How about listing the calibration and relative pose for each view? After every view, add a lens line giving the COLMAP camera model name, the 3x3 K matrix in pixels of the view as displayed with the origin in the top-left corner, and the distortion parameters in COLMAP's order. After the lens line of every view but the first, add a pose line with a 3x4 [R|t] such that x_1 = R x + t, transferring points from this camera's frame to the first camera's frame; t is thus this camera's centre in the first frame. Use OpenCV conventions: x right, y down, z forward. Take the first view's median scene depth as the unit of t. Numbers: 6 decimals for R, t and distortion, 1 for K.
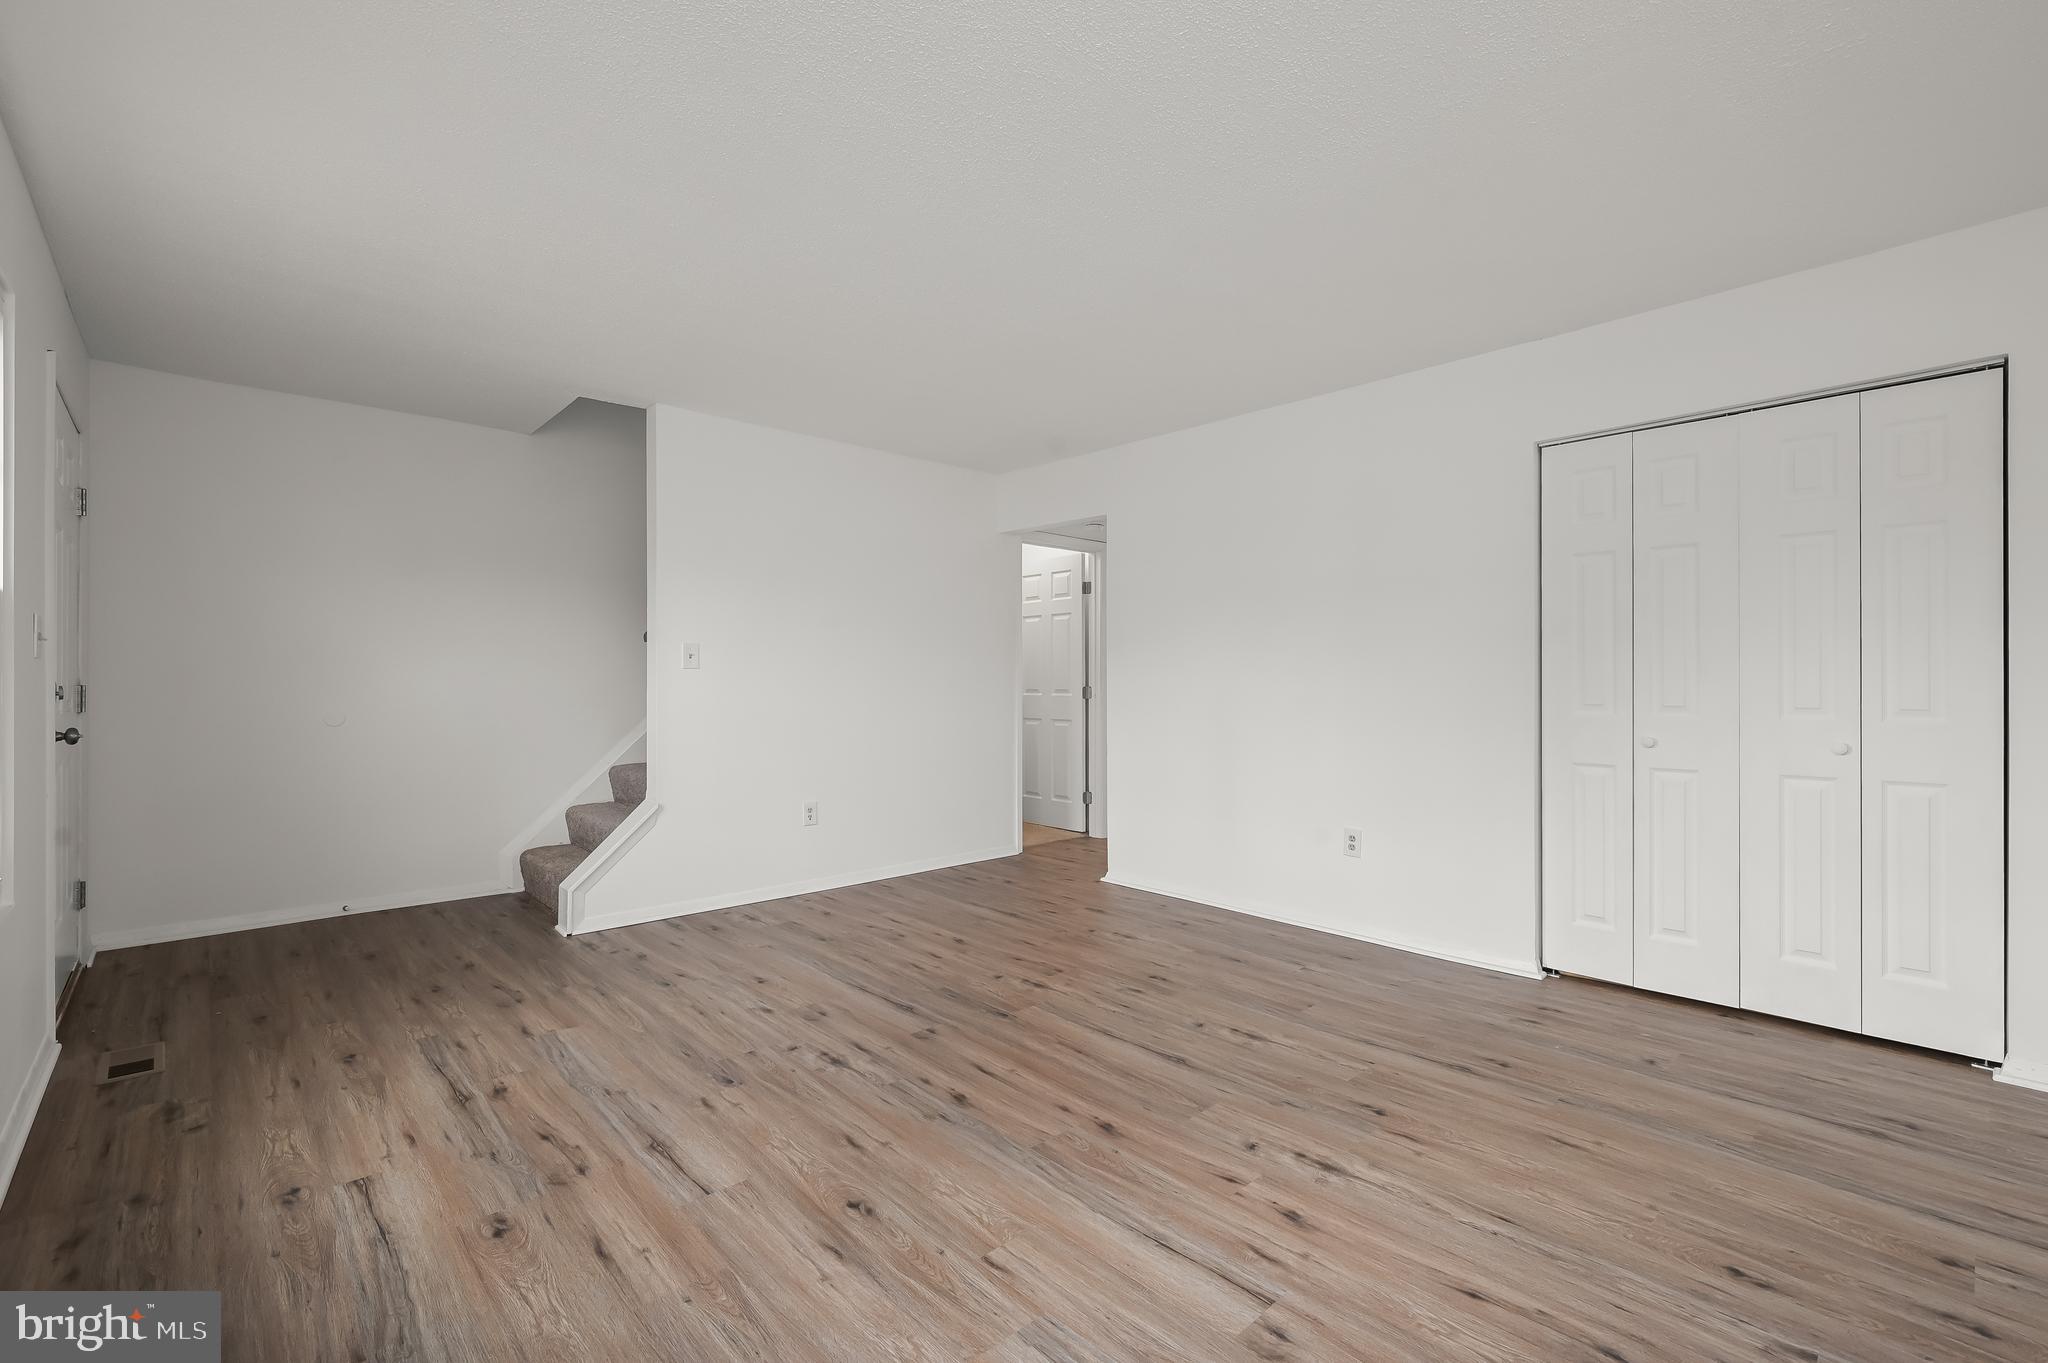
lens RADIAL K [[882.0, 0, 1045.8], [0, 882.0, 668.1], [0, 0, 1]] dist [-0.001198, 0.000508]
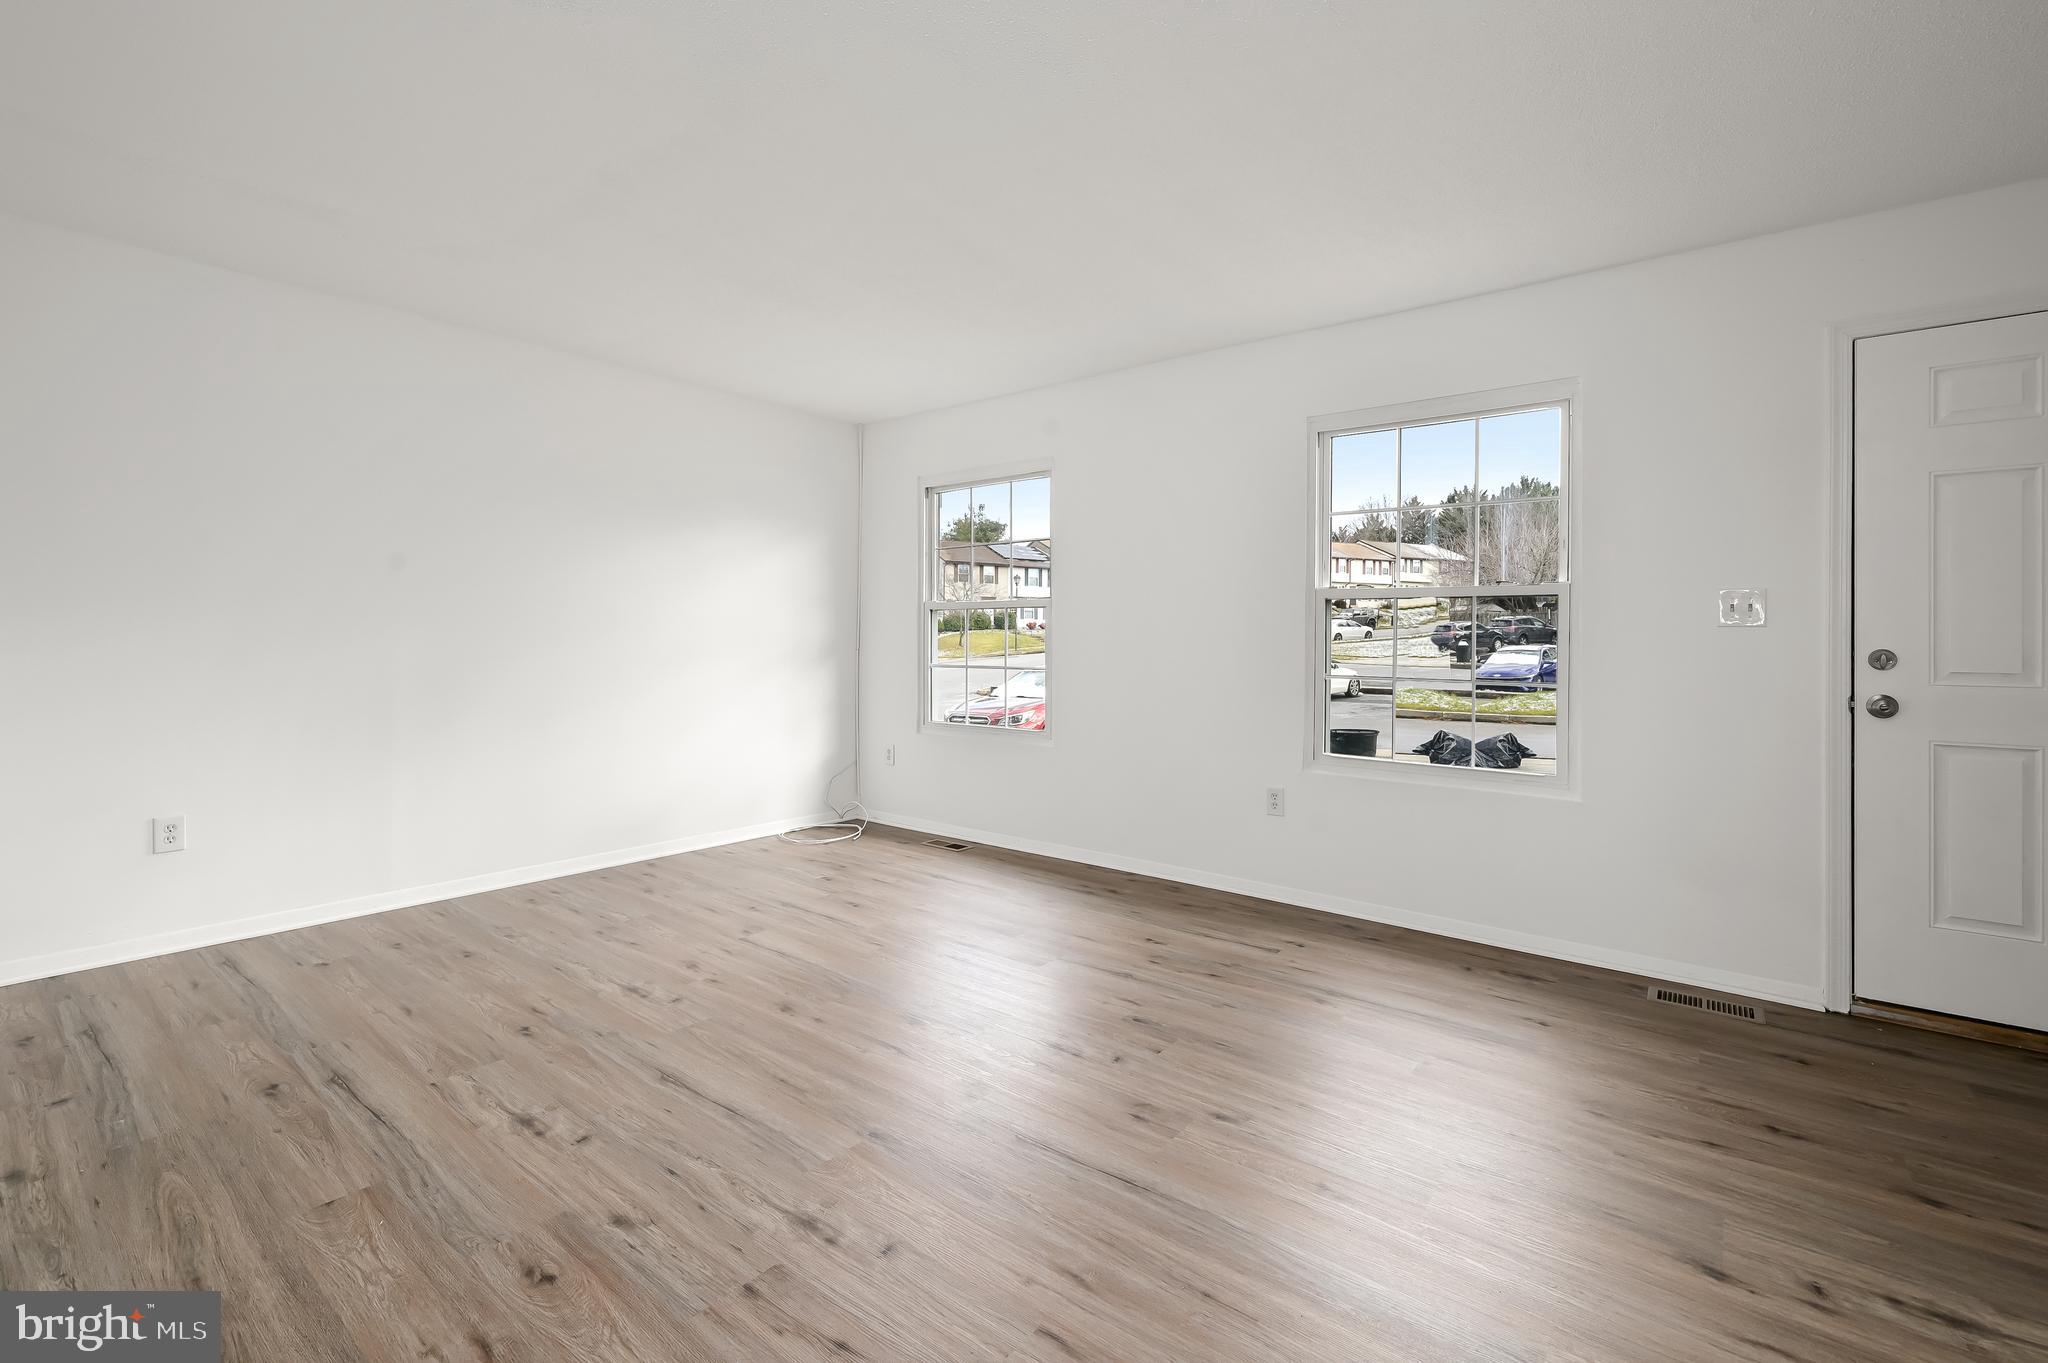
lens RADIAL K [[882.0, 0, 1033.5], [0, 882.0, 642.3], [0, 0, 1]] dist [-0.001198, 0.000508]
pose [[-0.990302, -0.009909, -0.138575, -0.081588], [-0.008199, 0.999883, -0.012907, 0.029545], [0.138687, -0.011645, -0.990268, 1.957265]]
